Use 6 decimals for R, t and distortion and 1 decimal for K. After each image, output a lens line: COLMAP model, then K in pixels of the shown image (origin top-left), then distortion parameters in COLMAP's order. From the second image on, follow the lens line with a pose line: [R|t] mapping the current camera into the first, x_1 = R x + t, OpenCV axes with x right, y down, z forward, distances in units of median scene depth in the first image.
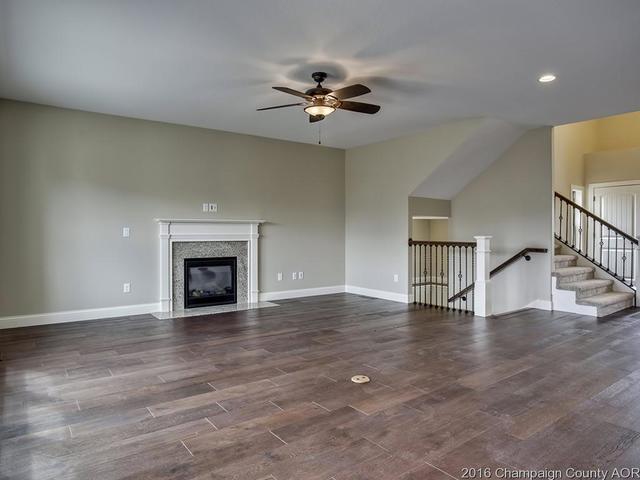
lens RADIAL K [[420.6, 0, 320.5], [0, 420.6, 228.3], [0, 0, 1]] dist [-0.000092, 0.000439]
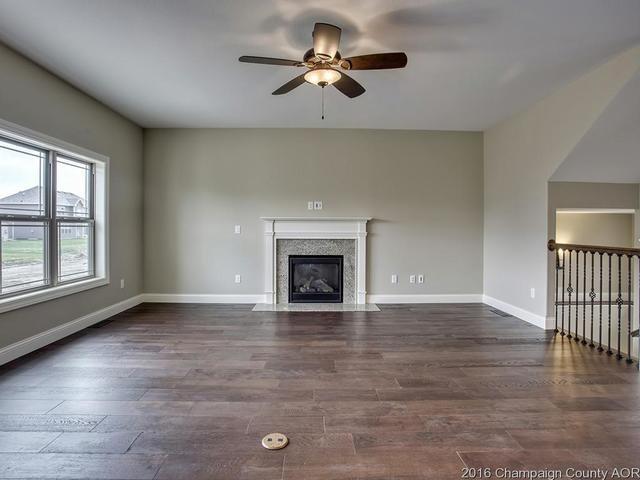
lens RADIAL K [[369.0, 0, 320.5], [0, 369.0, 225.6], [0, 0, 1]] dist [-0.034461, 0.000390]
pose [[0.821760, -0.003513, -0.569823, 0.248044], [0.000768, 0.999987, -0.005057, 0.003170], [0.569834, 0.003718, 0.821752, 0.270457]]
